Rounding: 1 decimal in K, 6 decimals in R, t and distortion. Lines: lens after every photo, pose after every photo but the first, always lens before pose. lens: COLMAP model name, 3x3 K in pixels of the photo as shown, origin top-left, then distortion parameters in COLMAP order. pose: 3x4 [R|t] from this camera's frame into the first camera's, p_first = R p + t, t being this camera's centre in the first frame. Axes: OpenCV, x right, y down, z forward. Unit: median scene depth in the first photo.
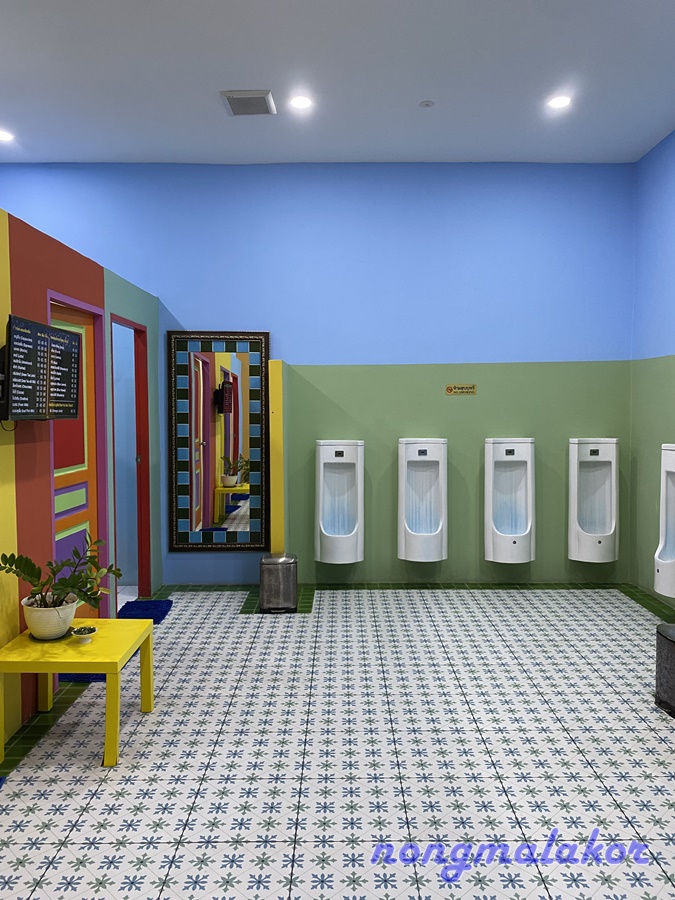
lens RADIAL K [[673.6, 0, 338.0], [0, 673.6, 441.4], [0, 0, 1]] dist [-0.002393, -0.000686]
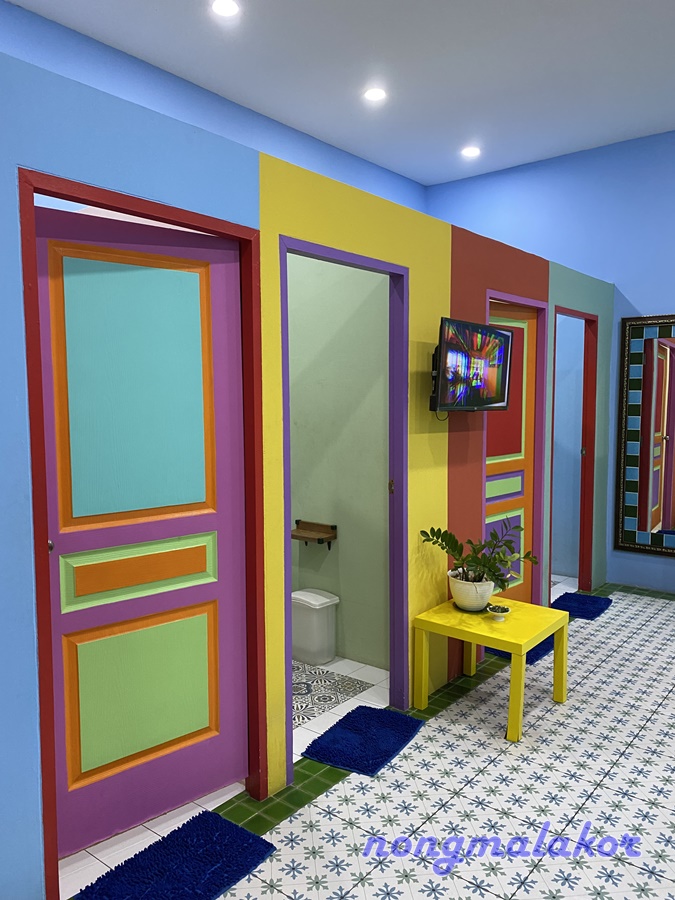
lens RADIAL K [[670.9, 0, 337.5], [0, 670.9, 450.0], [0, 0, 1]] dist [0.004556, -0.002122]
pose [[0.770085, 0.043386, -0.636464, 0.078343], [-0.027451, 0.999014, 0.034885, -0.000361], [0.637350, -0.009393, 0.770517, 0.018198]]
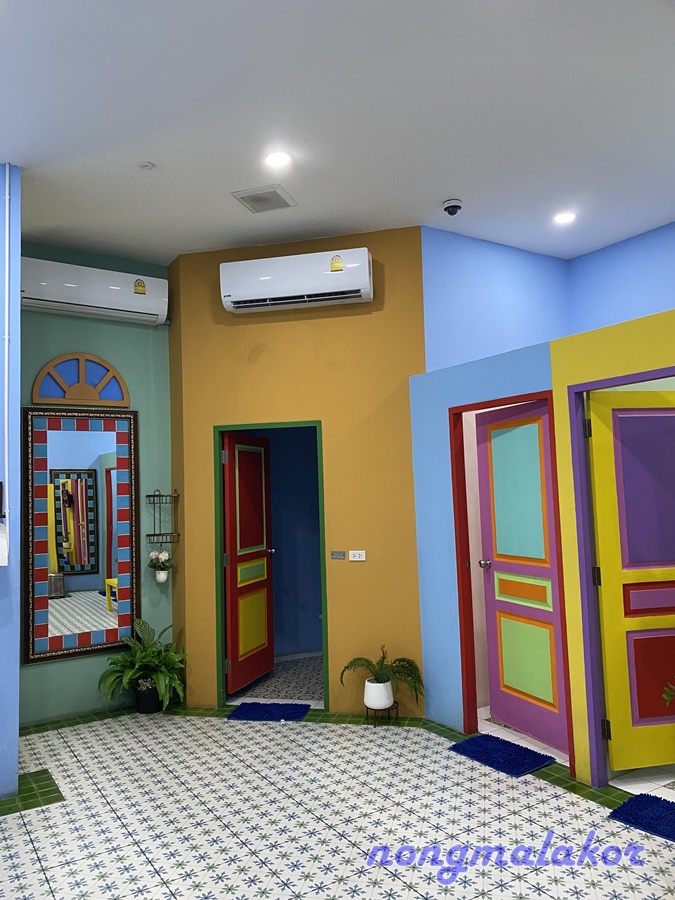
lens RADIAL K [[670.9, 0, 337.5], [0, 670.9, 450.0], [0, 0, 1]] dist [0.004556, -0.002122]
pose [[-0.842508, -0.009768, -0.538595, 0.430210], [0.002369, 0.999759, -0.021838, -0.076582], [0.538678, -0.019674, -0.842282, 1.182678]]
